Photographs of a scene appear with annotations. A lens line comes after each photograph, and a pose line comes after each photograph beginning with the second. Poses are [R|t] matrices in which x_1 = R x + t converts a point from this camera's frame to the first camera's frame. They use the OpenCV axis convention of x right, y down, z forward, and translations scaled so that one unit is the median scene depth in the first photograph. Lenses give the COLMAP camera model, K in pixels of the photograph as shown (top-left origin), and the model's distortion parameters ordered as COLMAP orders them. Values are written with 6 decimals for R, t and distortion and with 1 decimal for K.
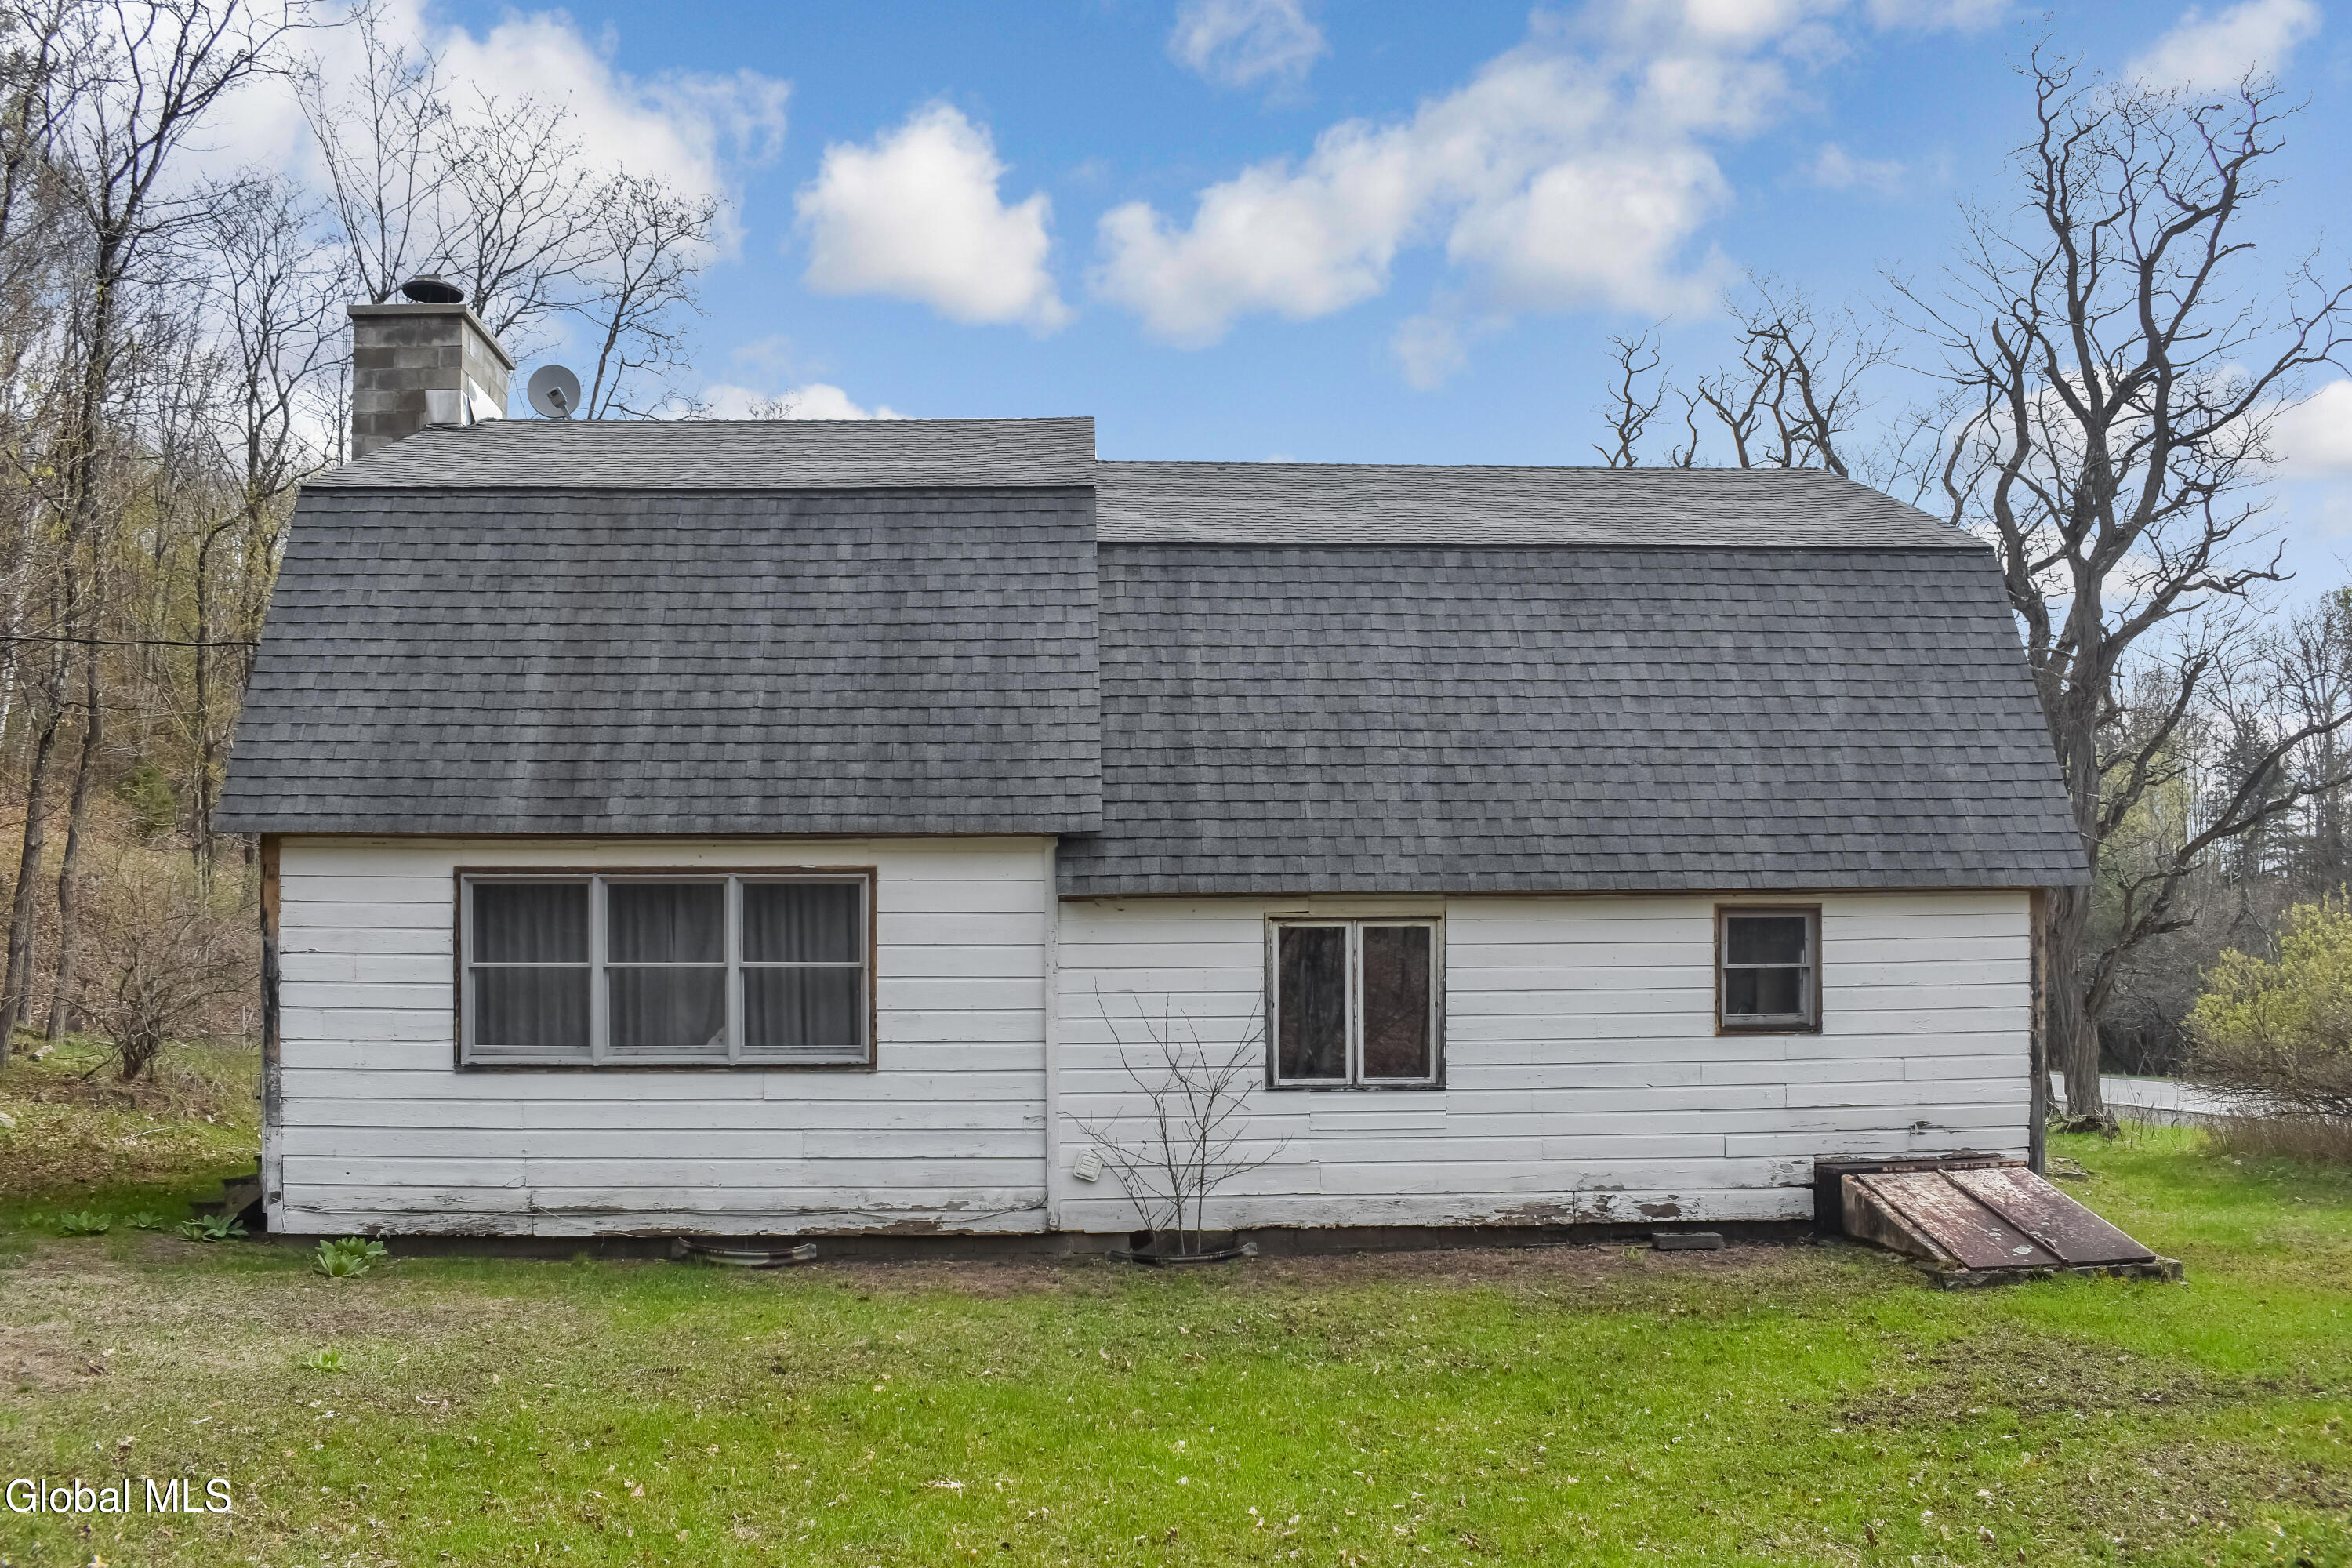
lens RADIAL K [[1873.3, 0, 1183.1], [0, 1873.3, 790.5], [0, 0, 1]] dist [-0.069504, -0.012572]
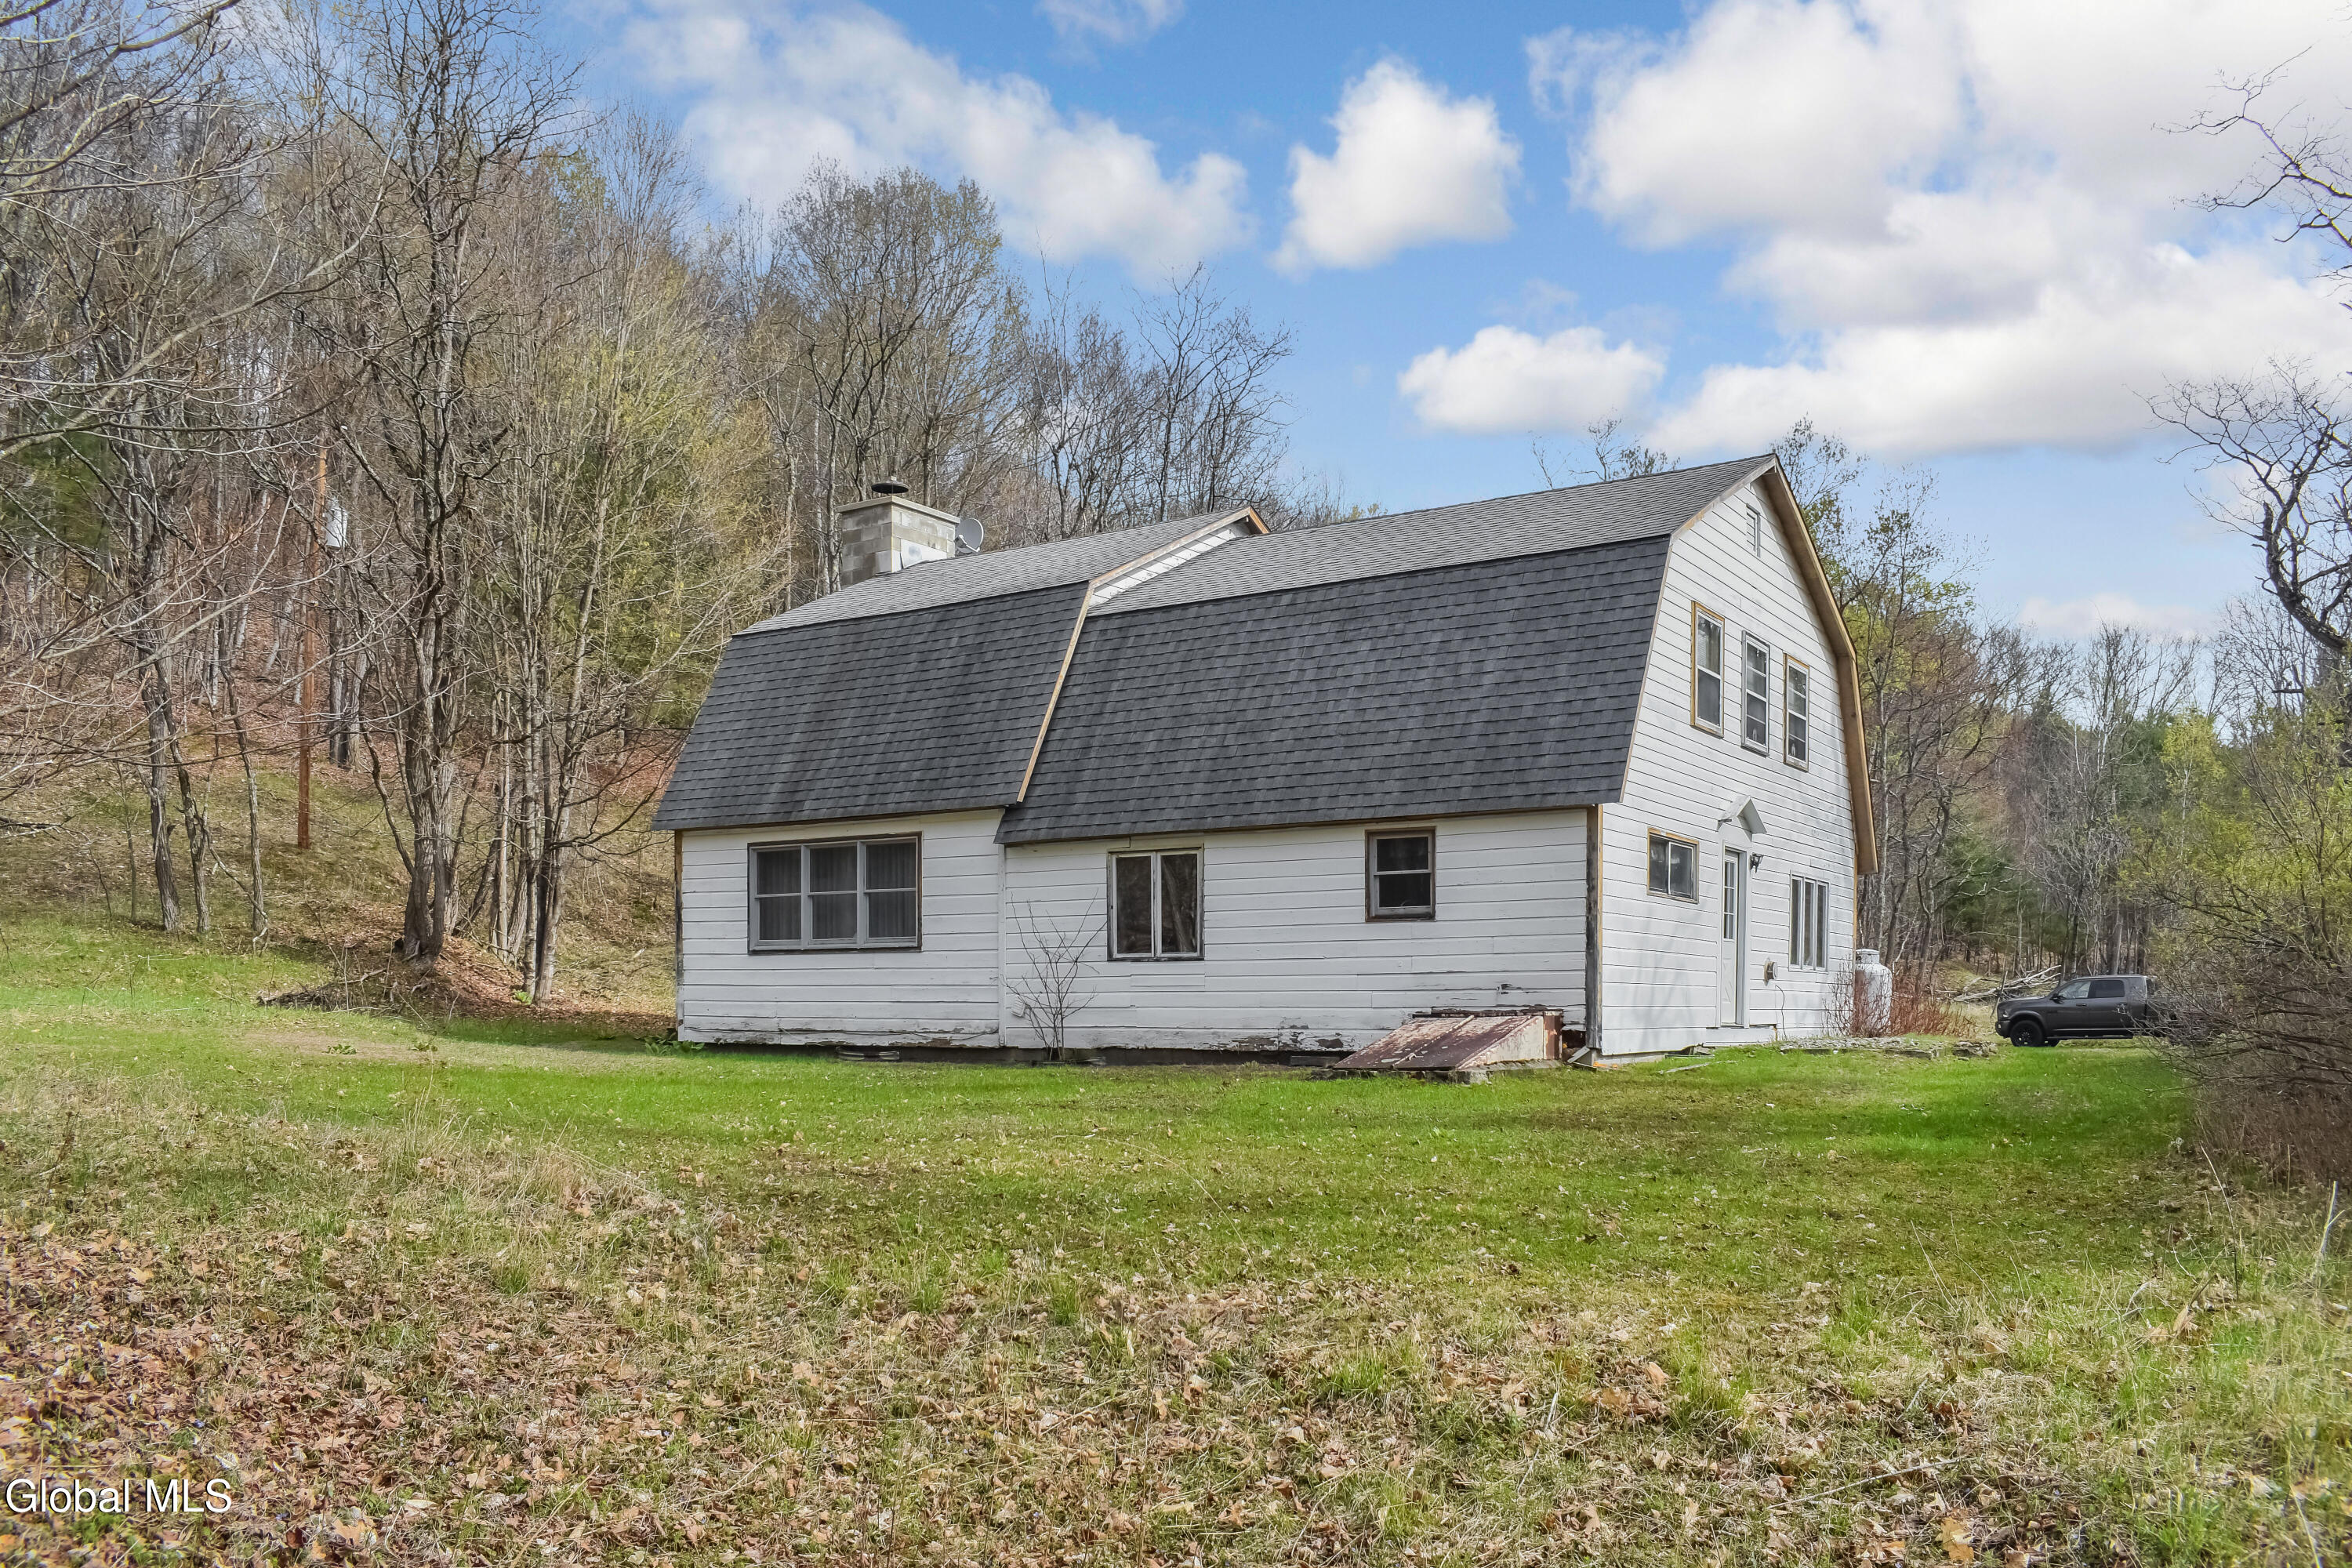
lens RADIAL K [[1873.3, 0, 1168.4], [0, 1873.3, 777.4], [0, 0, 1]] dist [-0.069504, -0.012572]
pose [[0.809576, -0.064855, -0.583421, 1.014289], [0.064301, 0.997695, -0.021681, 0.042744], [0.583483, -0.019962, 0.811880, -0.251339]]
